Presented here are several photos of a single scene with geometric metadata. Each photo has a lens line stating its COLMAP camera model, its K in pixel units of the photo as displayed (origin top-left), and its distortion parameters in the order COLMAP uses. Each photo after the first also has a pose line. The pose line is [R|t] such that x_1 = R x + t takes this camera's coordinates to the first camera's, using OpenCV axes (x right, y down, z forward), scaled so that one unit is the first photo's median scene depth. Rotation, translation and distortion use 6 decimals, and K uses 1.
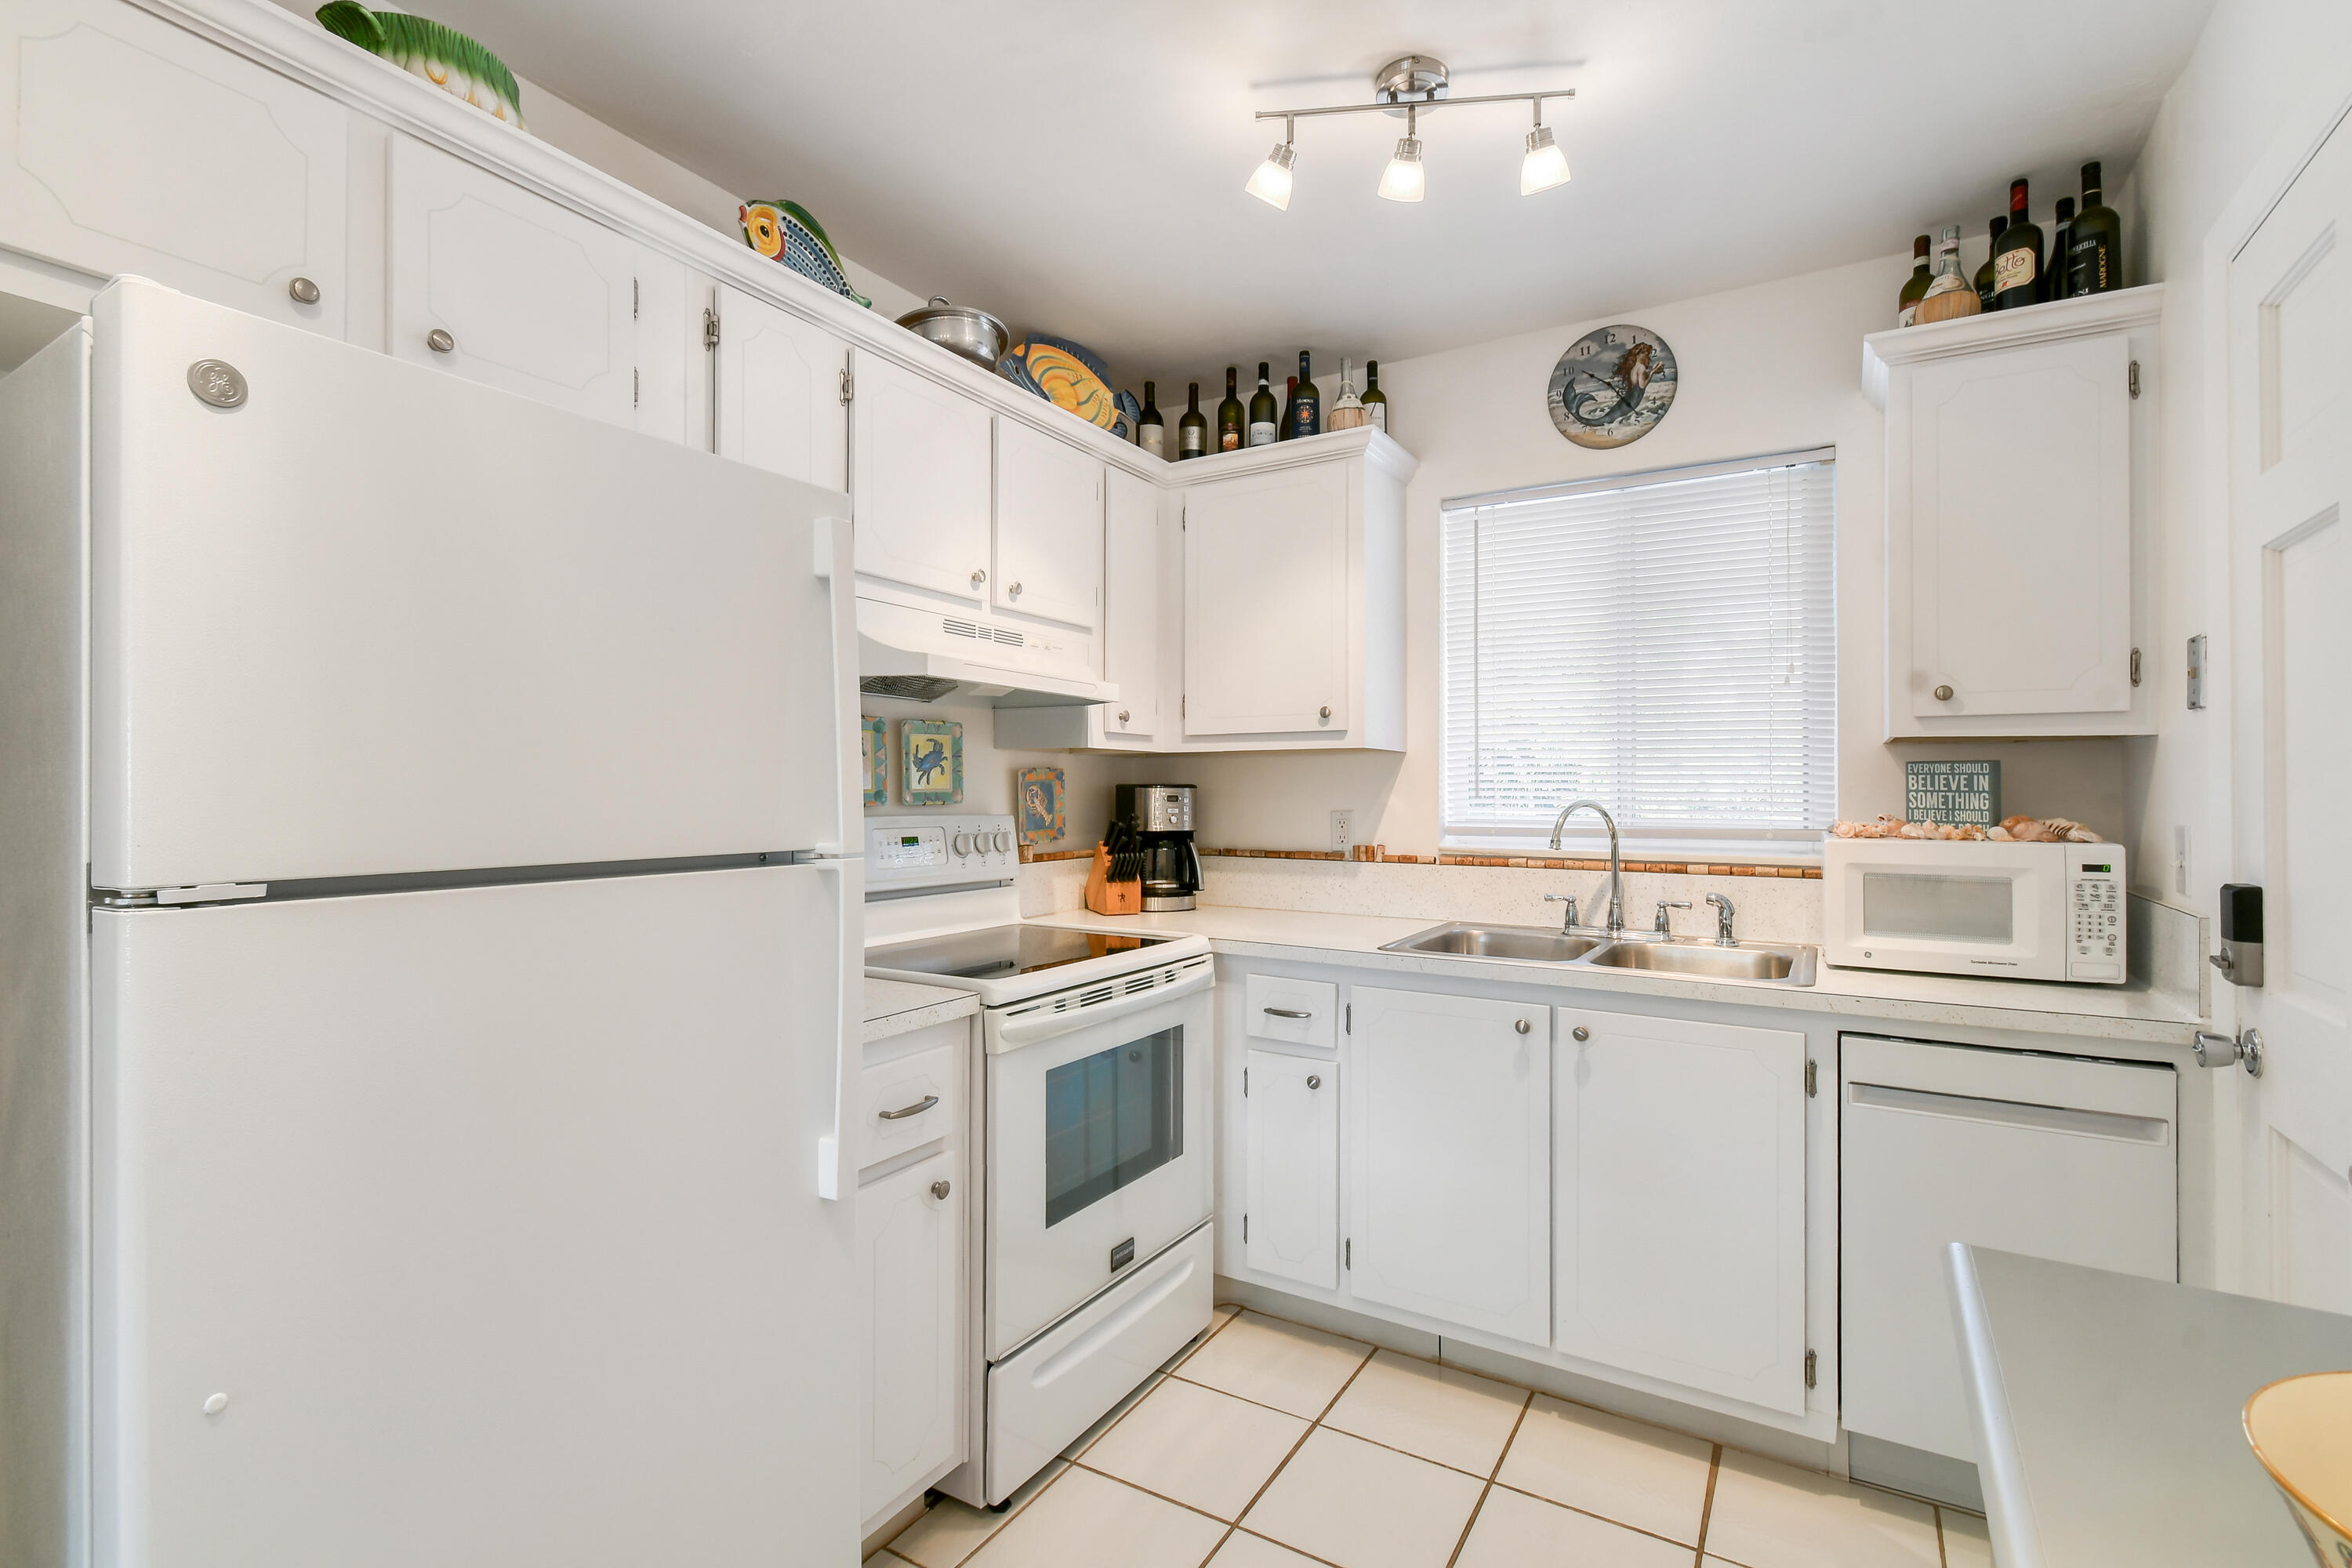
lens RADIAL K [[1065.7, 0, 1174.2], [0, 1065.7, 784.5], [0, 0, 1]] dist [0.007904, -0.001352]
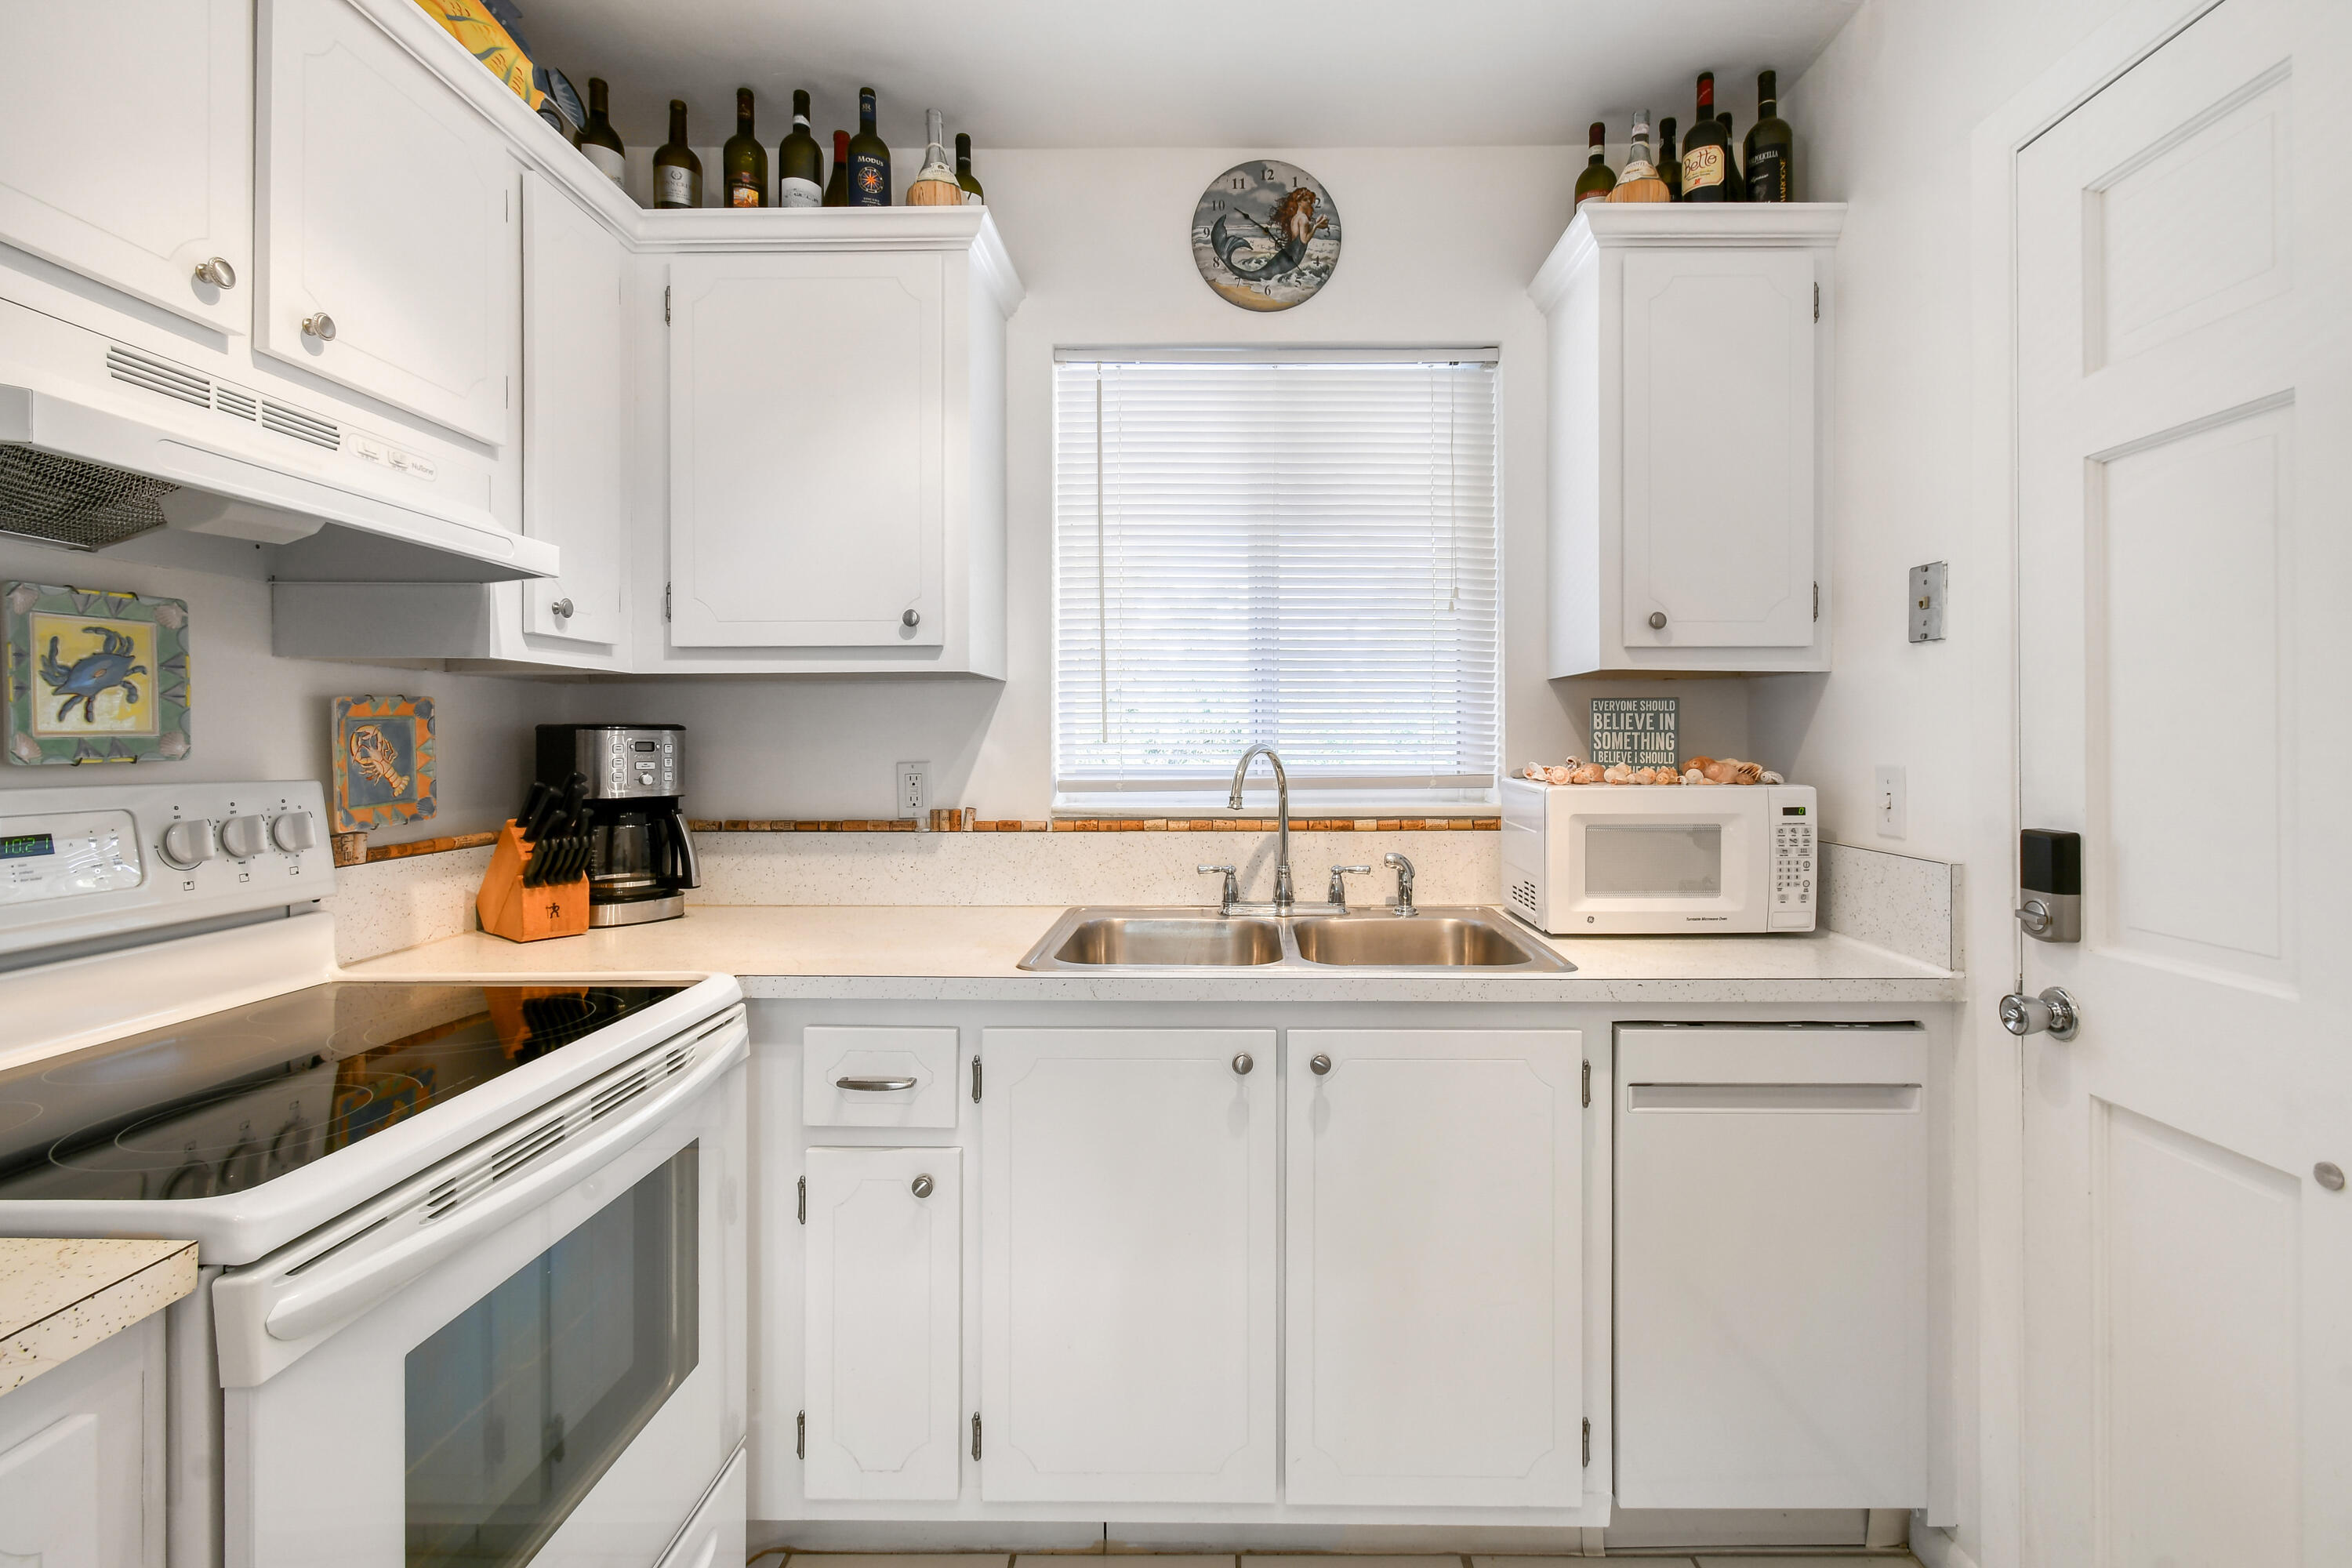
lens RADIAL K [[1065.7, 0, 1214.8], [0, 1065.7, 733.4], [0, 0, 1]] dist [0.007904, -0.001352]
pose [[0.858446, -0.002516, 0.512897, -0.044847], [0.001013, 0.999994, 0.003210, 0.004356], [-0.512902, -0.002236, 0.858444, 0.339863]]
